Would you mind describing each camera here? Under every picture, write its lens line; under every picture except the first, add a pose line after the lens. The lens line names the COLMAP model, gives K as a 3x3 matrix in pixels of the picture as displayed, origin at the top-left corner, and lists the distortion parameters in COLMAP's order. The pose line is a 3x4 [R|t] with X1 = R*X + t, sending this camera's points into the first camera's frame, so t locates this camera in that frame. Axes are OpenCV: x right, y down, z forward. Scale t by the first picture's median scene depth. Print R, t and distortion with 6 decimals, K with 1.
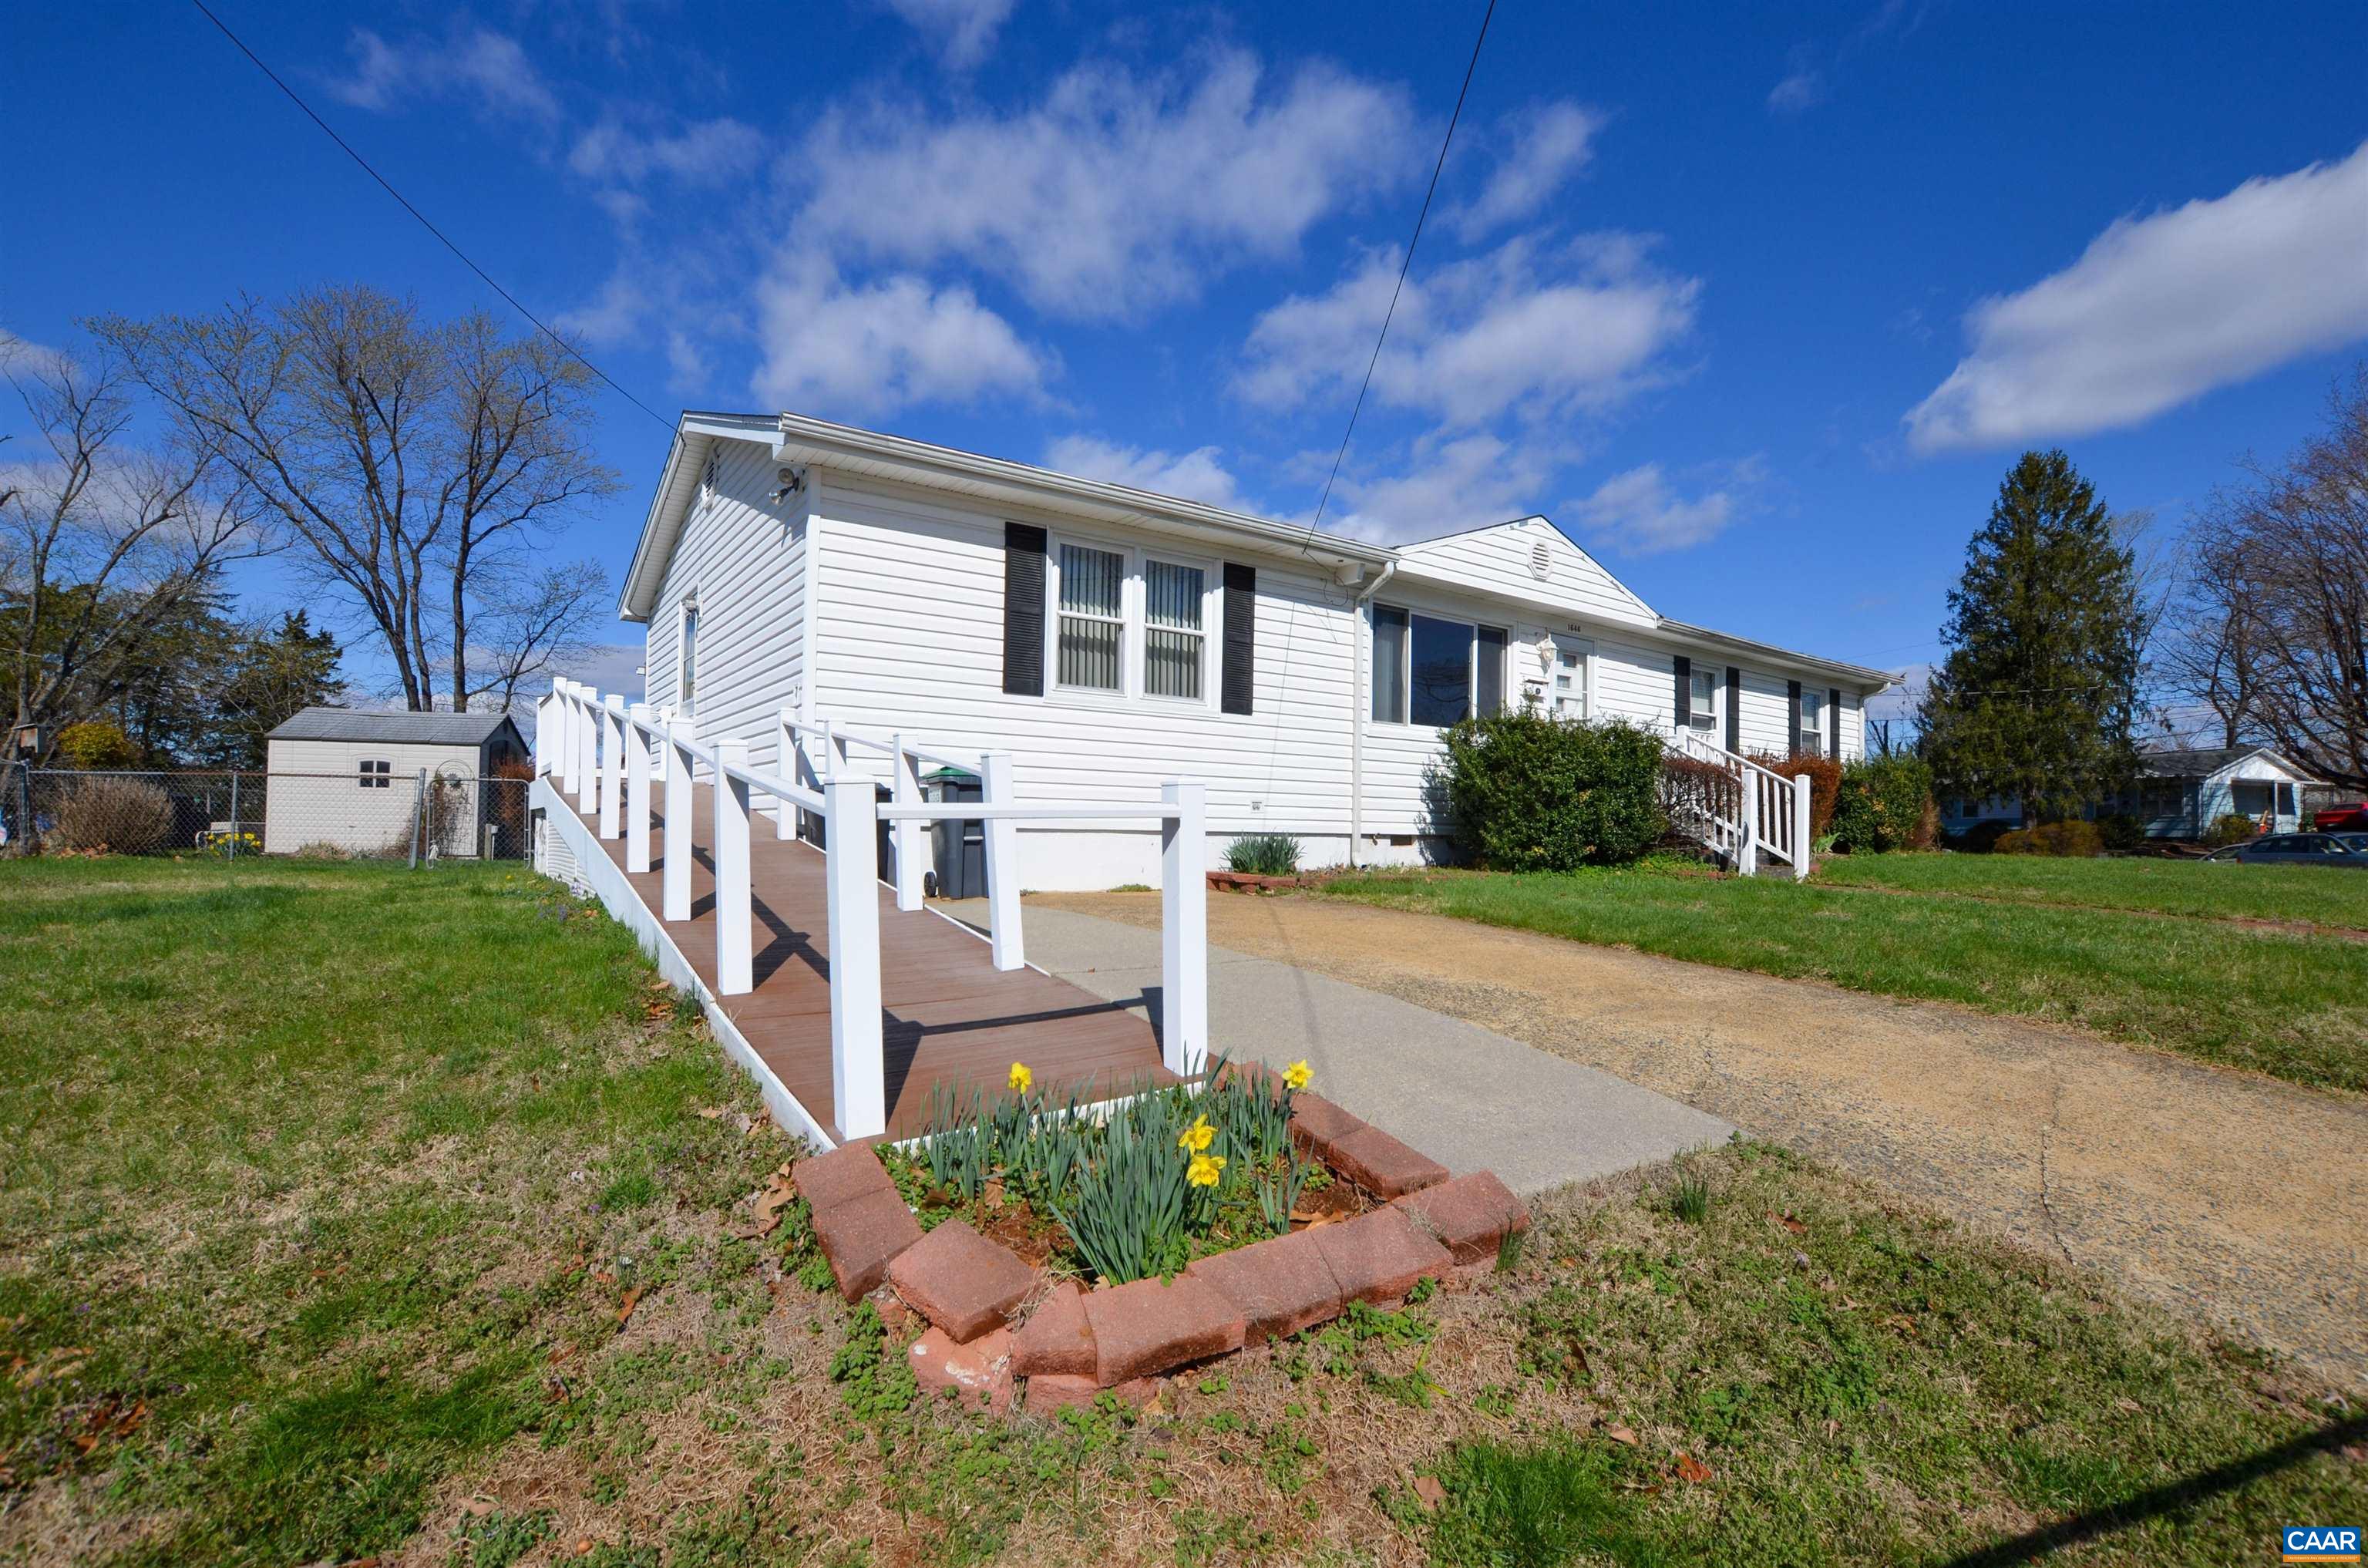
lens RADIAL K [[1083.5, 0, 1191.1], [0, 1083.5, 782.4], [0, 0, 1]] dist [-0.034186, 0.002685]
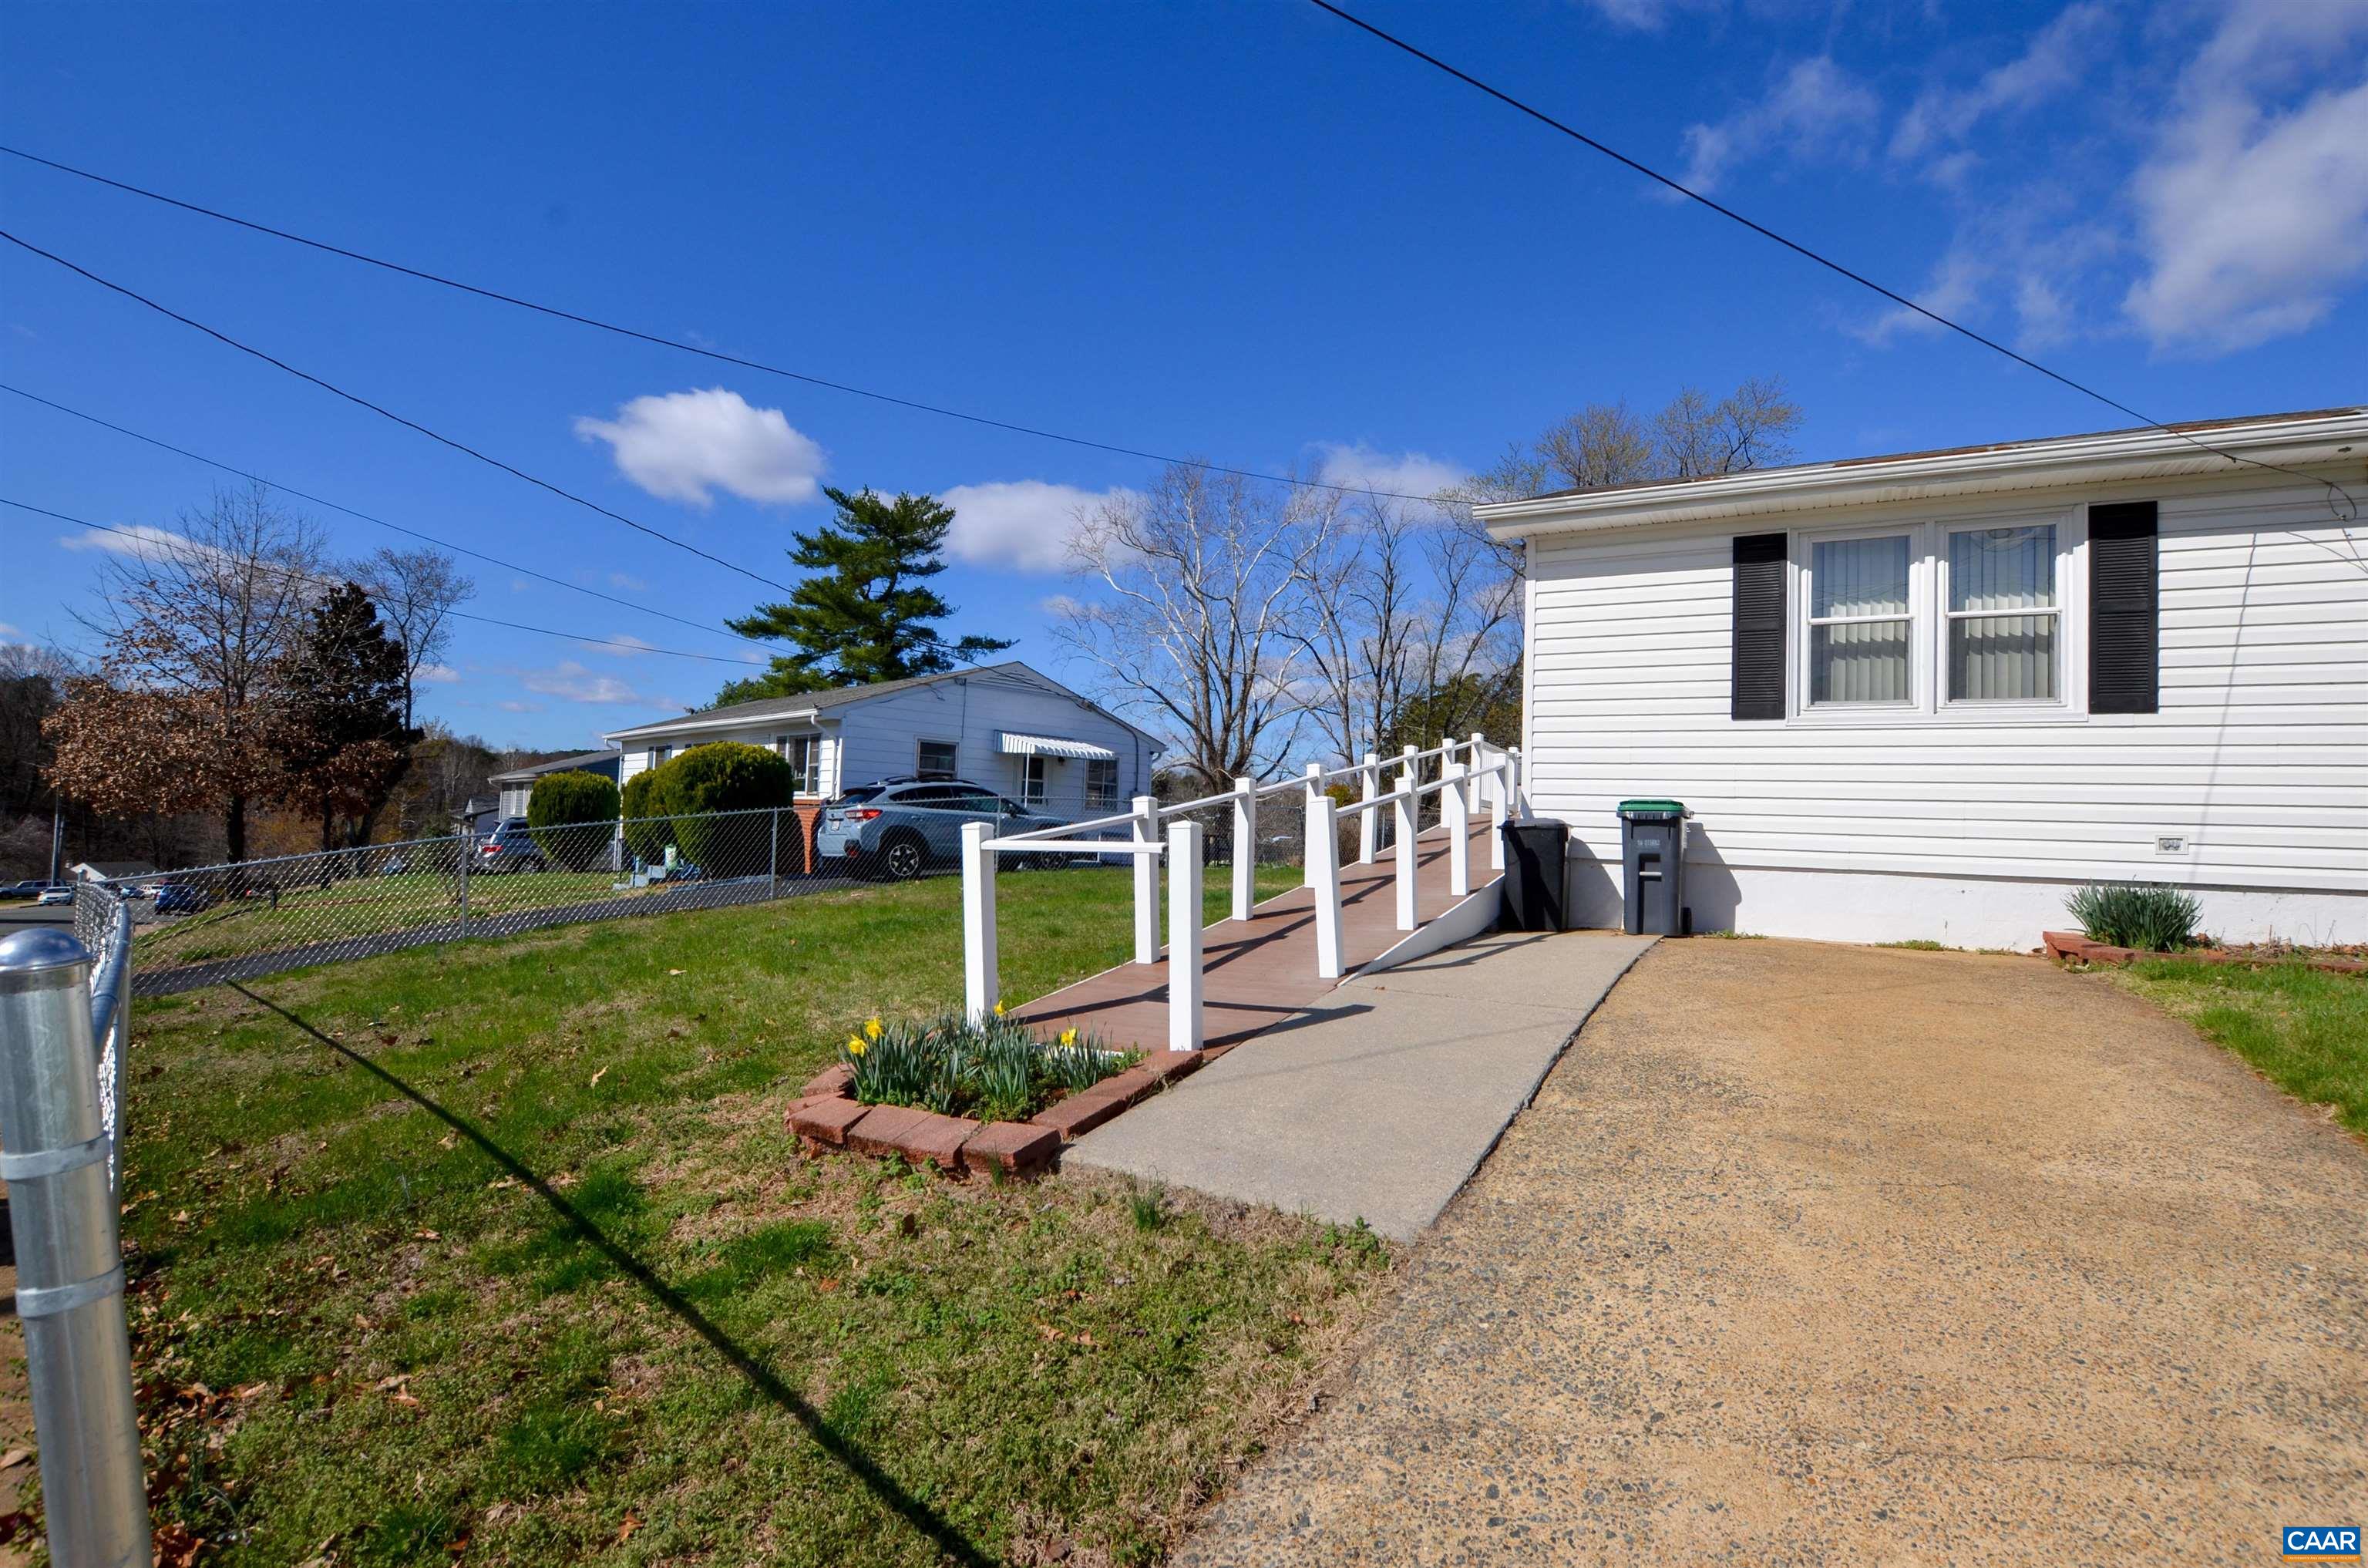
lens RADIAL K [[1083.5, 0, 1194.3], [0, 1083.5, 798.3], [0, 0, 1]] dist [-0.034186, 0.002685]
pose [[0.439727, -0.023182, -0.897832, 0.411837], [0.013518, 0.999724, -0.019192, -0.002996], [0.898030, -0.003698, 0.439919, 0.155974]]
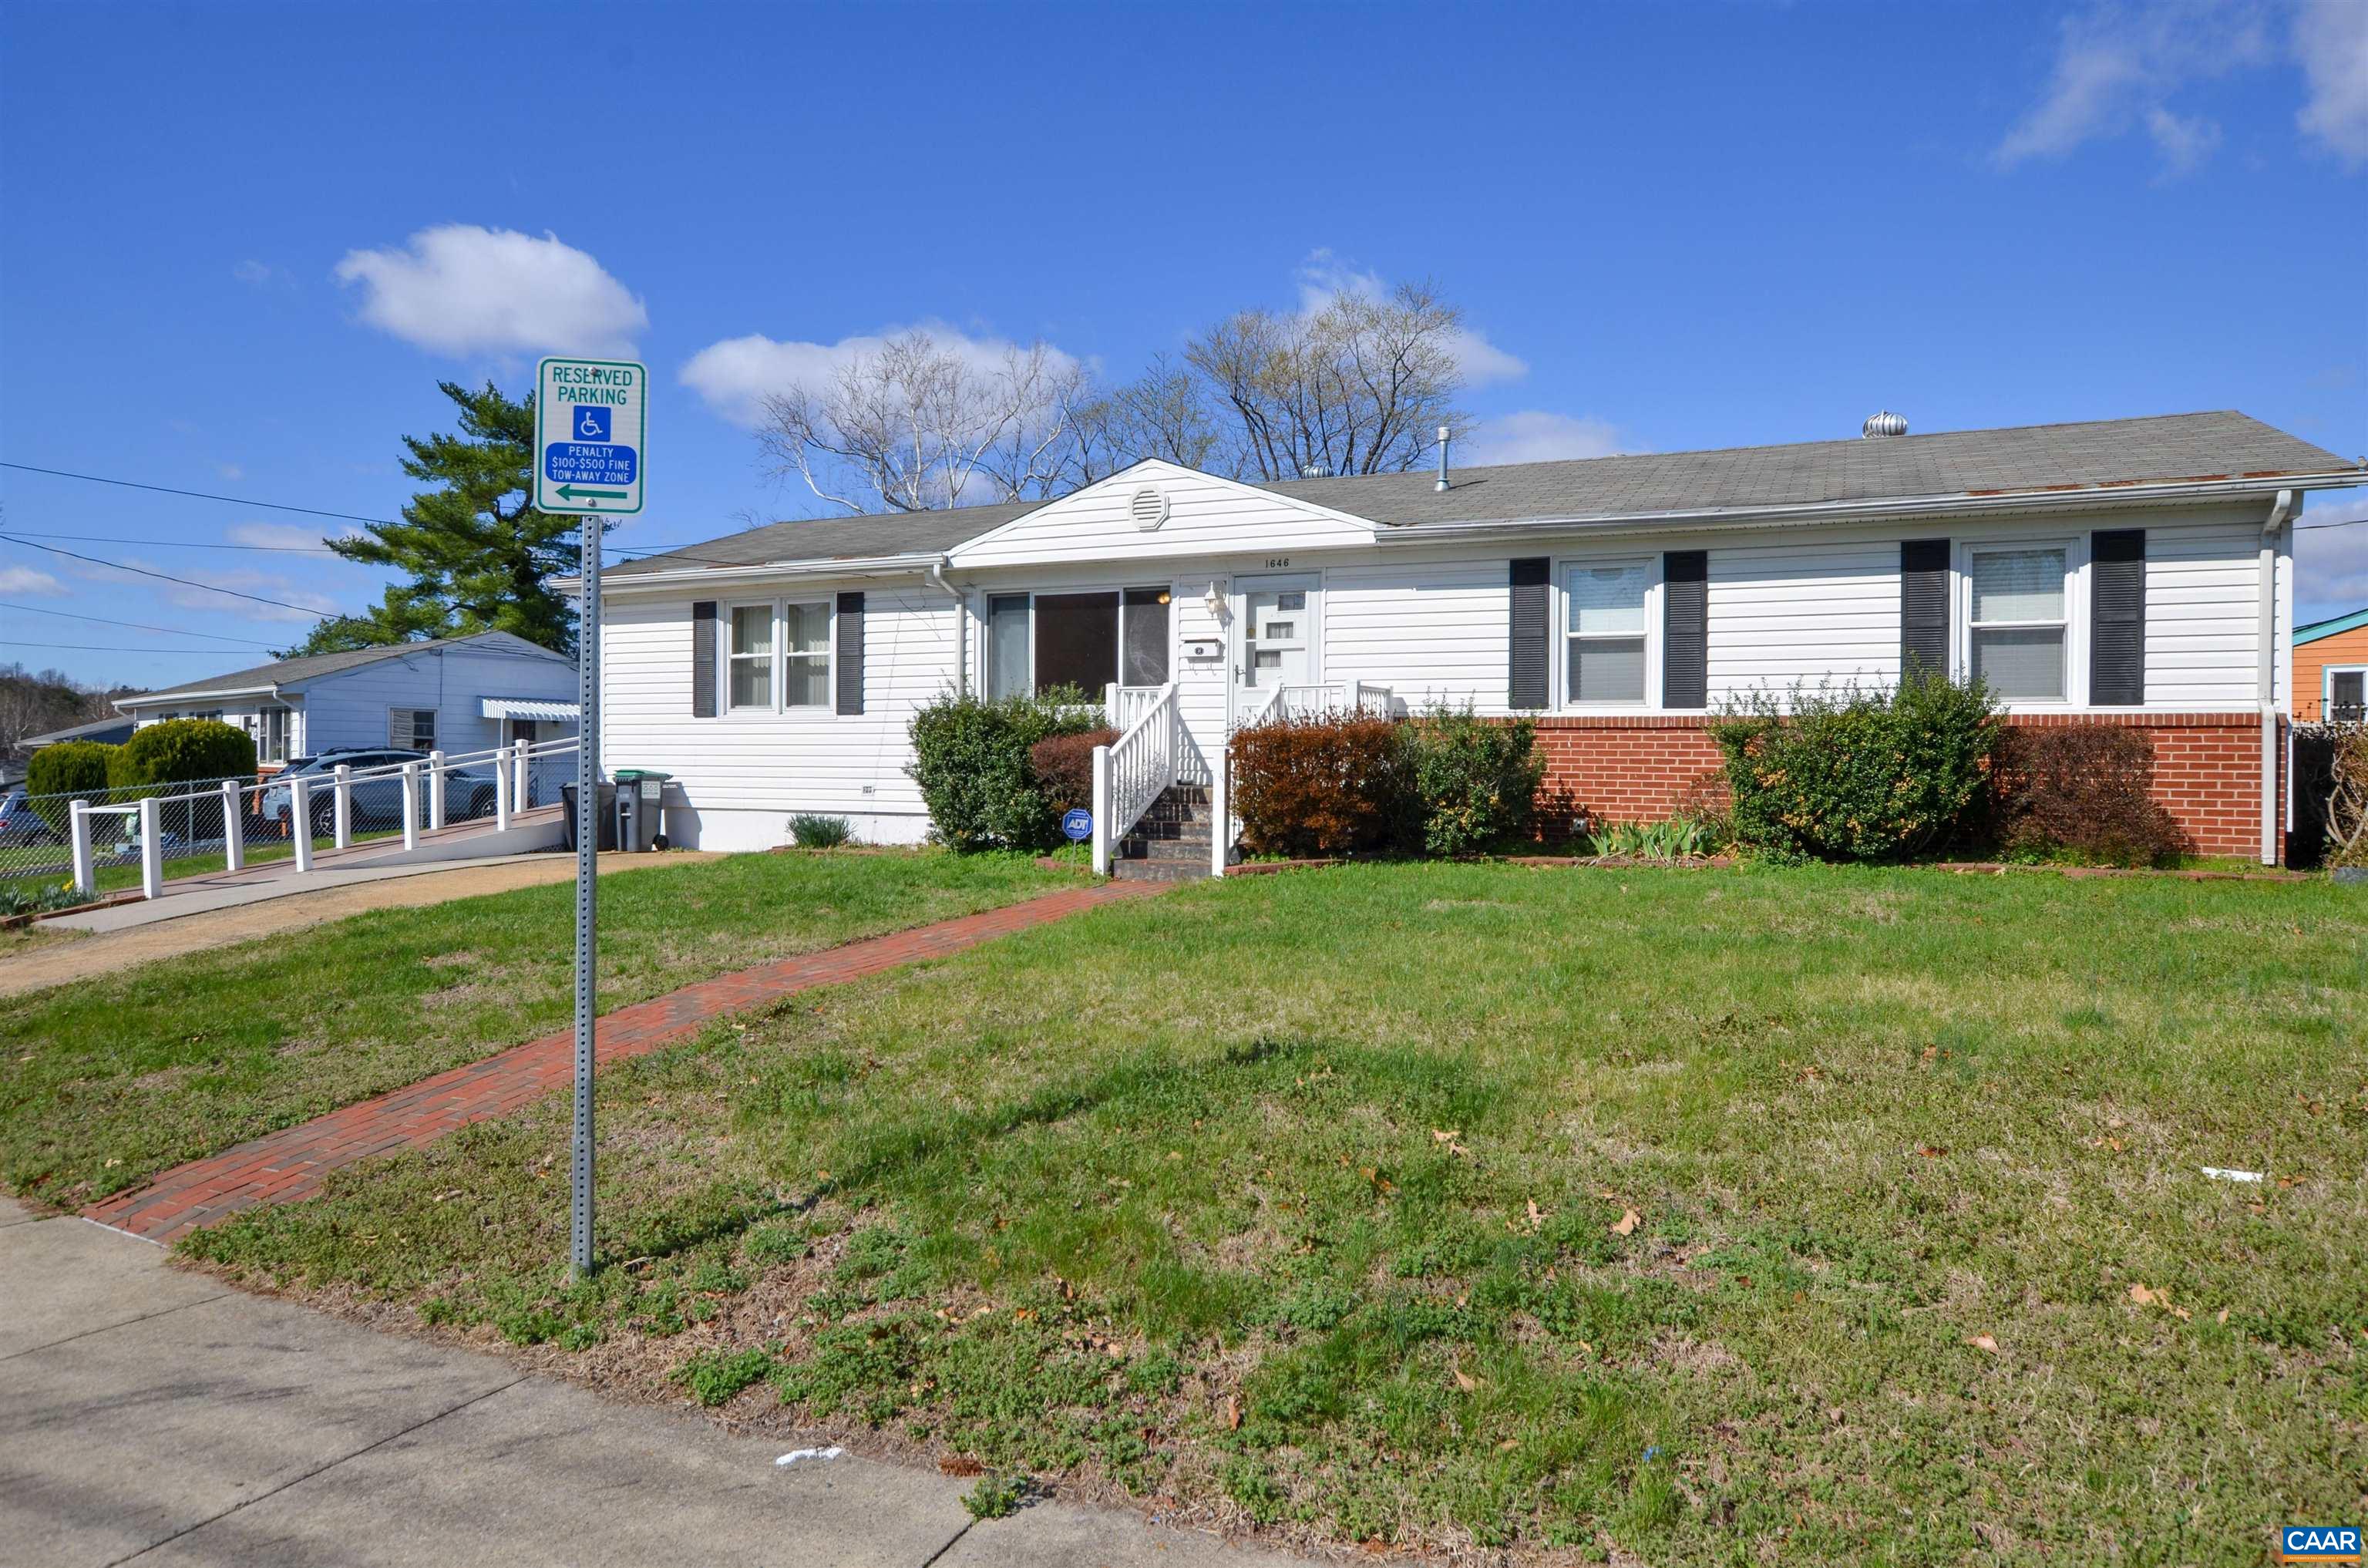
lens RADIAL K [[1473.0, 0, 1183.0], [0, 1473.0, 778.9], [0, 0, 1]] dist [0.011546, 0.002974]
pose [[0.484449, -0.005218, -0.874804, 1.761906], [0.040370, 0.999050, 0.016397, -0.003273], [0.873887, -0.043260, 0.484200, 0.540992]]
